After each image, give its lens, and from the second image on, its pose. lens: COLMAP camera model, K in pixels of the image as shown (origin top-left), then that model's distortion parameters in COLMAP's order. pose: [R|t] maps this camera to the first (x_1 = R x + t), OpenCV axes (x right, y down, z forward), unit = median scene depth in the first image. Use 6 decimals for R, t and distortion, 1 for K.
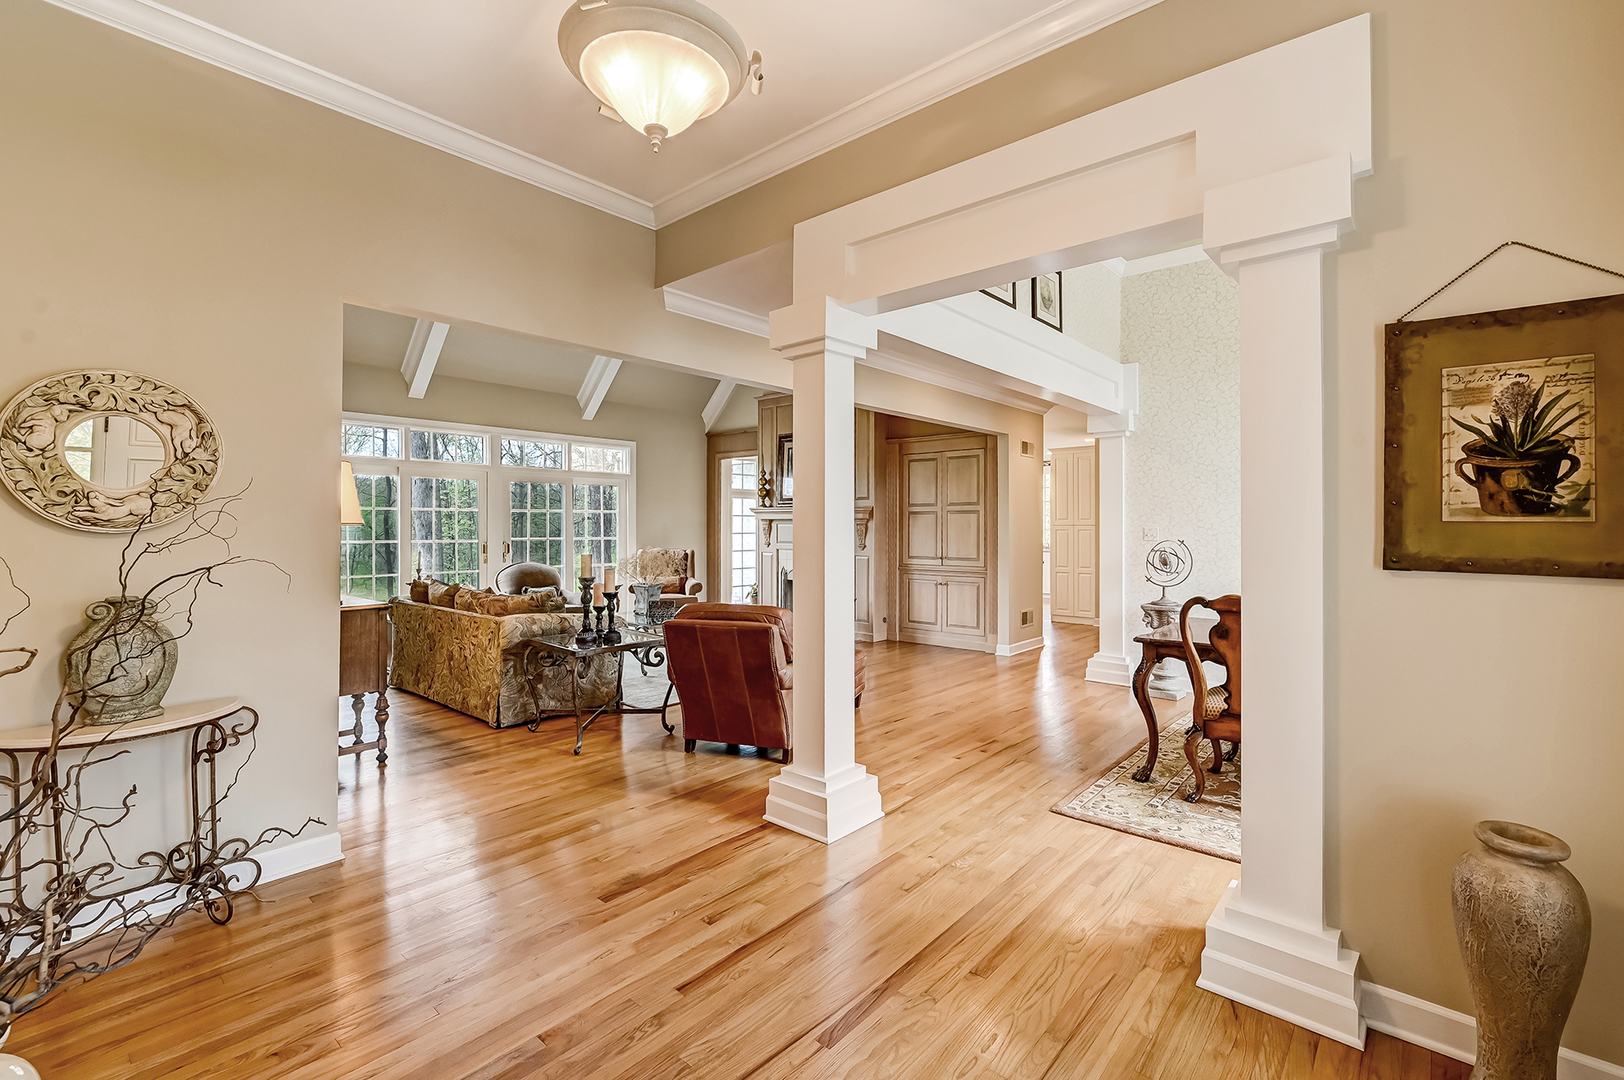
lens RADIAL K [[703.5, 0, 813.3], [0, 703.5, 520.3], [0, 0, 1]] dist [-0.000250, -0.000017]
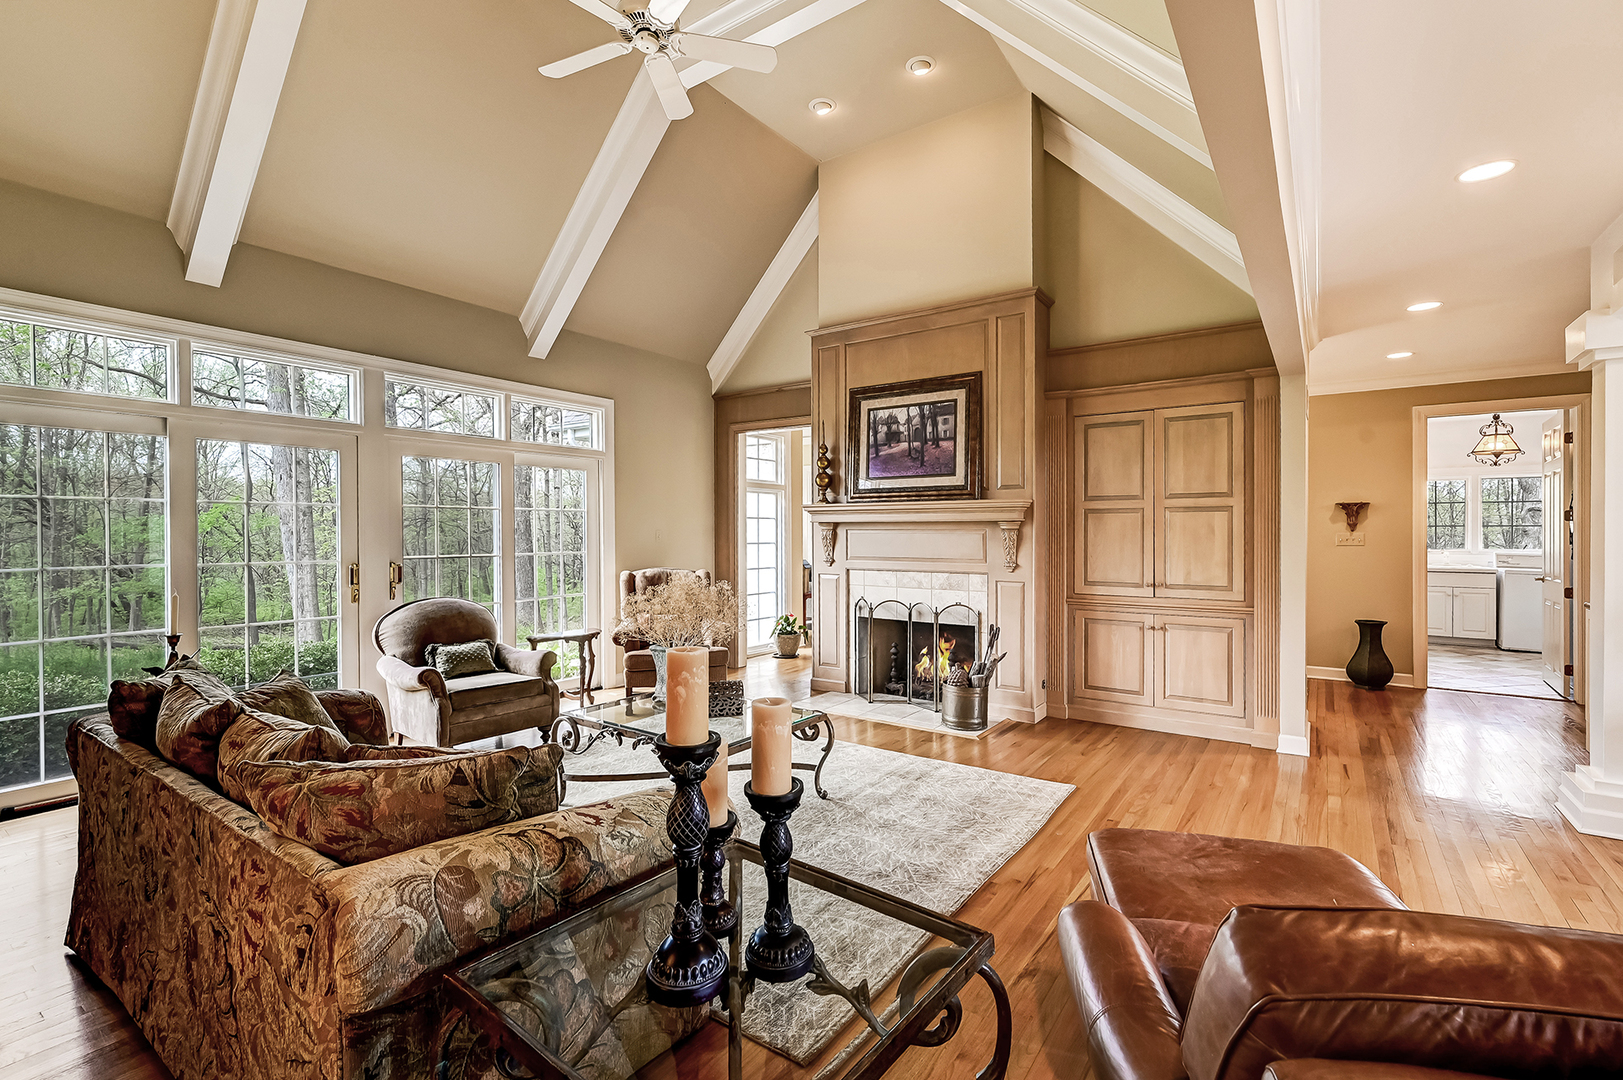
lens RADIAL K [[712.3, 0, 813.7], [0, 712.3, 534.6], [0, 0, 1]] dist [0.003045, 0.000242]
pose [[0.994466, -0.003391, 0.105001, -0.165089], [0.002024, 0.999912, 0.013128, 0.001297], [-0.105036, -0.012842, 0.994386, 0.401423]]
